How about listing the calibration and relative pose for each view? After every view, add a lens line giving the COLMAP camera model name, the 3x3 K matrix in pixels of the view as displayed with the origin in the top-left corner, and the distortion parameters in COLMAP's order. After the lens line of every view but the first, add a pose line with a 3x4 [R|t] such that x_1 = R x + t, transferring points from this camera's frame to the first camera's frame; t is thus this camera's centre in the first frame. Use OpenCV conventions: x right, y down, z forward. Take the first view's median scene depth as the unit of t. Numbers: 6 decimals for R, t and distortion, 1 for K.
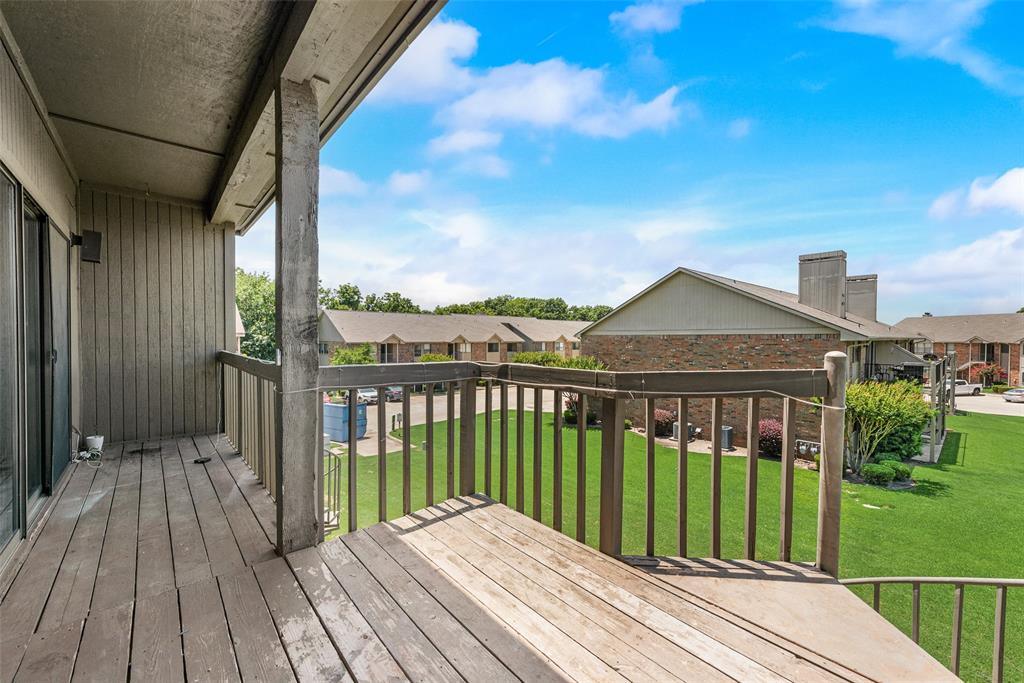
lens RADIAL K [[404.3, 0, 510.6], [0, 404.3, 344.0], [0, 0, 1]] dist [0.009261, -0.000343]
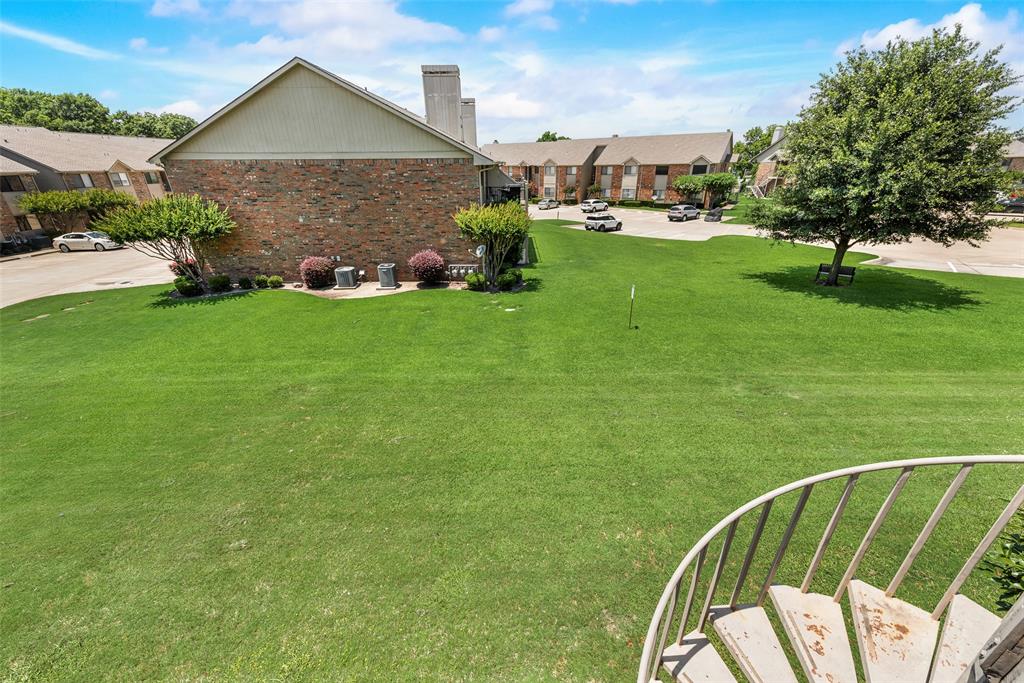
lens RADIAL K [[403.3, 0, 516.4], [0, 403.3, 349.2], [0, 0, 1]] dist [0.008824, -0.000623]
pose [[0.655117, -0.324150, 0.682458, 0.004073], [0.022163, 0.911143, 0.411495, -0.001296], [-0.755202, -0.254452, 0.604089, 0.108775]]
